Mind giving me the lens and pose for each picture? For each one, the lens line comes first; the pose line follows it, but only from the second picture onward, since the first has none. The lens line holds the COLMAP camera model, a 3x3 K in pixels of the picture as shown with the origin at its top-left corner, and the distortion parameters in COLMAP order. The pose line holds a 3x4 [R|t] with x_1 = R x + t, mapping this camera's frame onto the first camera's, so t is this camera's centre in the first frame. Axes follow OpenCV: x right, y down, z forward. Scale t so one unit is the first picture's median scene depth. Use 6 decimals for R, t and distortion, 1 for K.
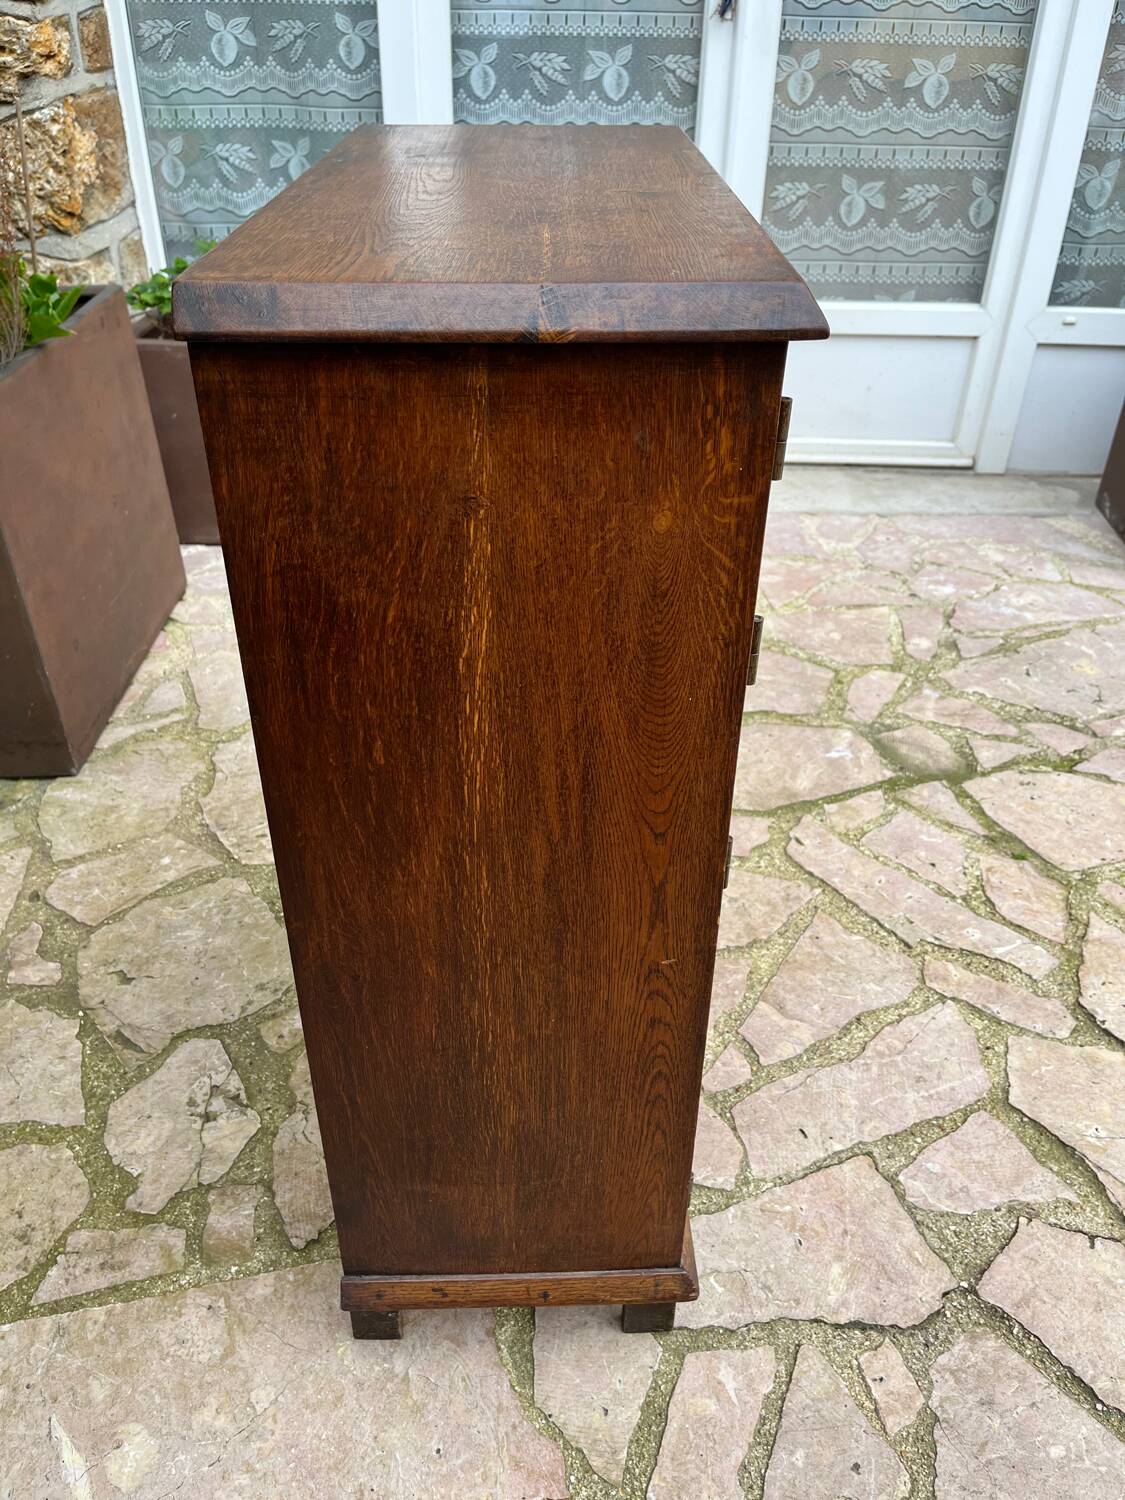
lens RADIAL K [[1142.3, 0, 573.1], [0, 1142.3, 741.4], [0, 0, 1]] dist [0.055084, -0.070627]
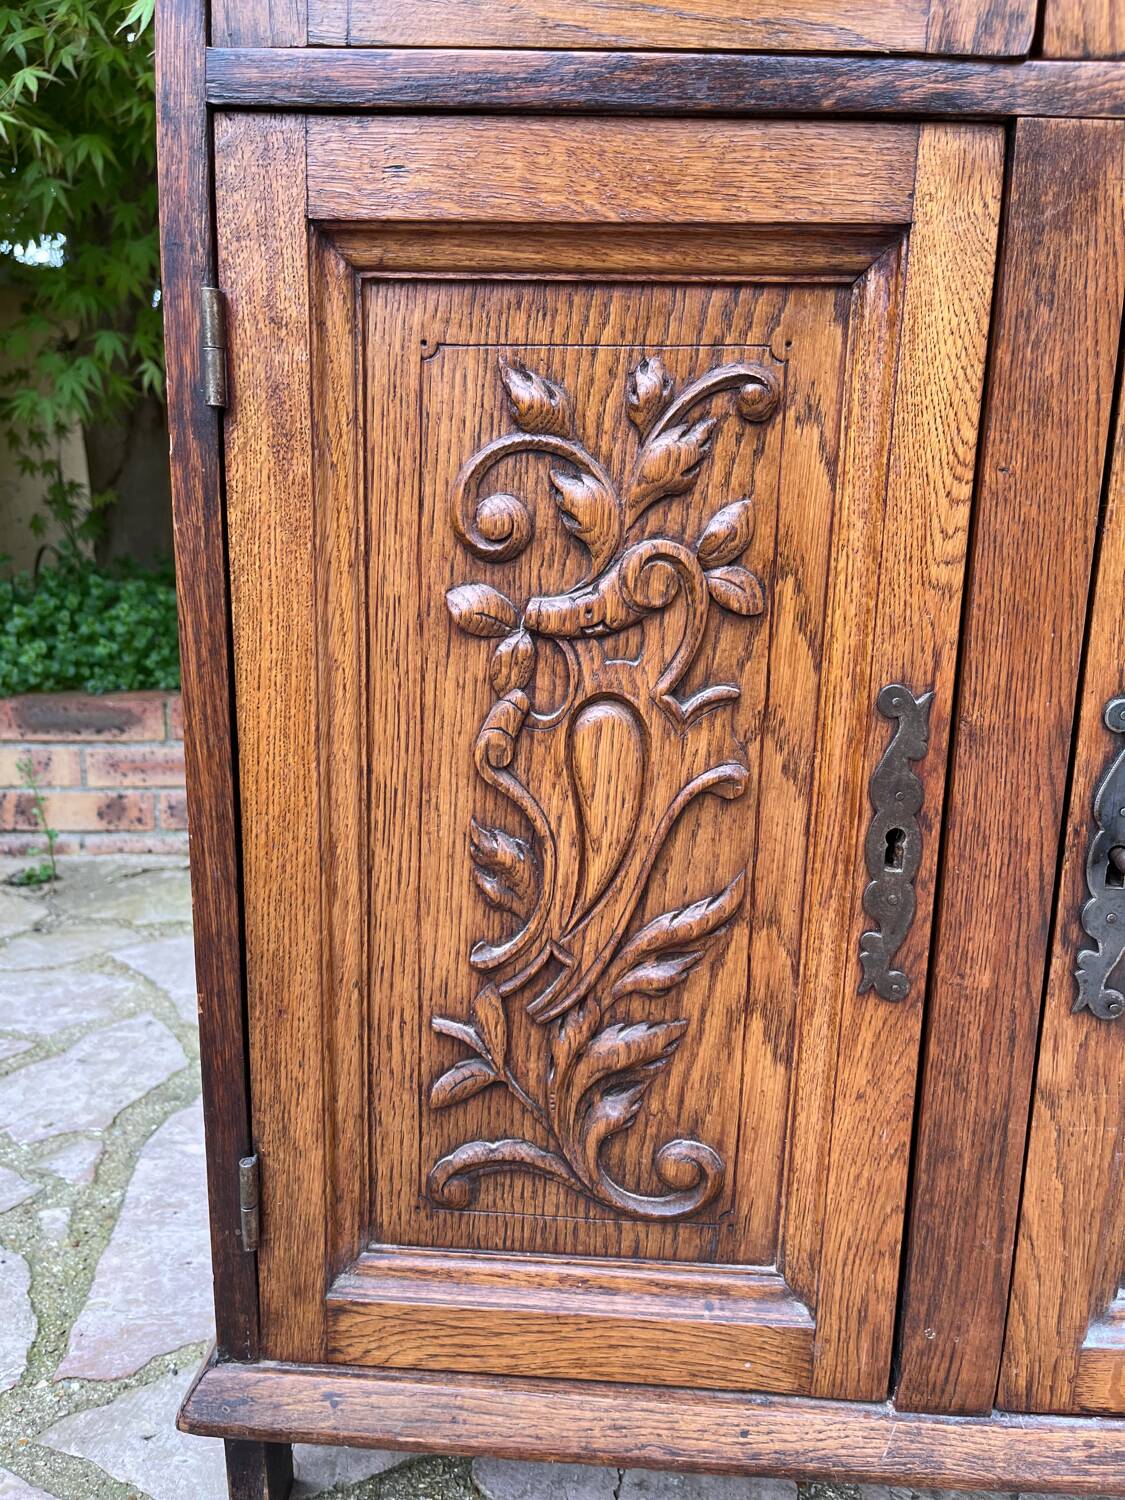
lens RADIAL K [[1142.3, 0, 554.7], [0, 1142.3, 763.3], [0, 0, 1]] dist [0.055084, -0.070627]
pose [[-0.087452, 0.195913, -0.976714, 0.448194], [-0.569384, 0.794695, 0.210384, 0.032993], [0.817407, 0.574524, 0.042052, 0.782869]]
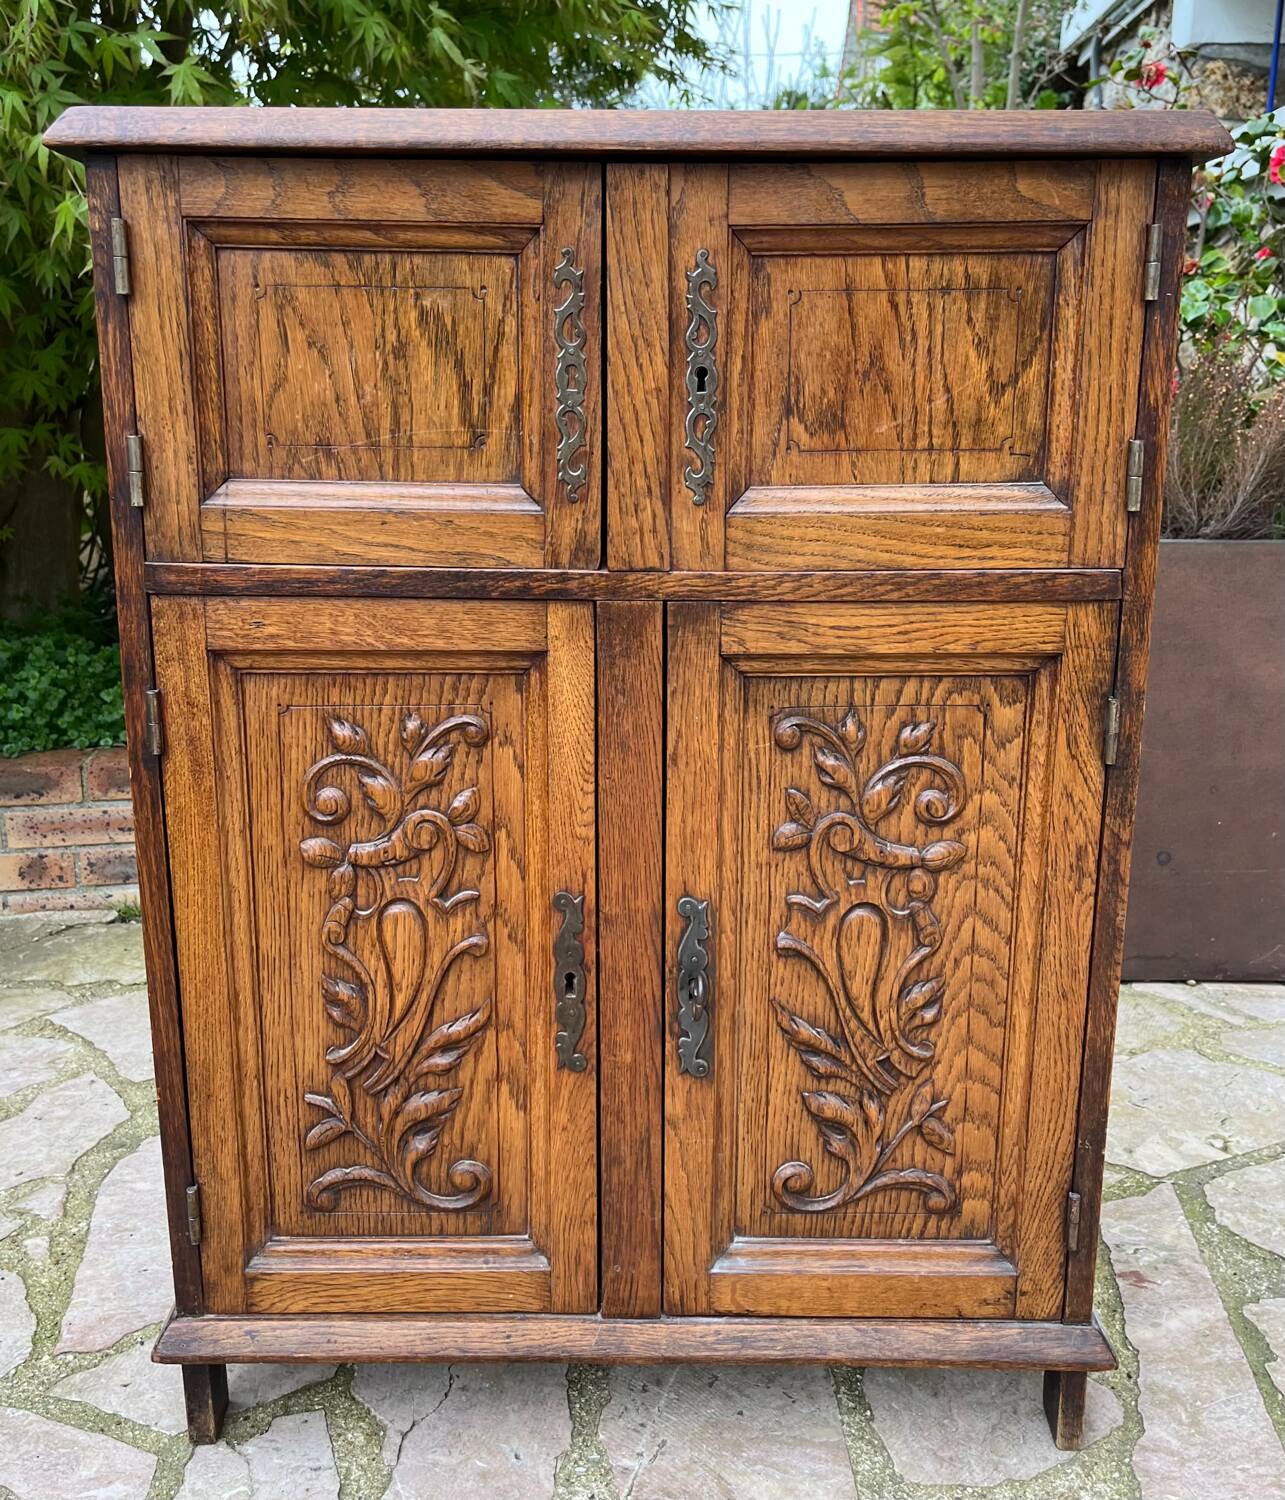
lens RADIAL K [[1416.9, 0, 620.7], [0, 1416.9, 719.6], [0, 0, 1]] dist [0.025677, 0.000000]
pose [[-0.021855, 0.216535, -0.976030, 0.821677], [-0.552850, 0.810798, 0.192257, -0.219271], [0.832994, 0.543800, 0.101992, 0.767298]]
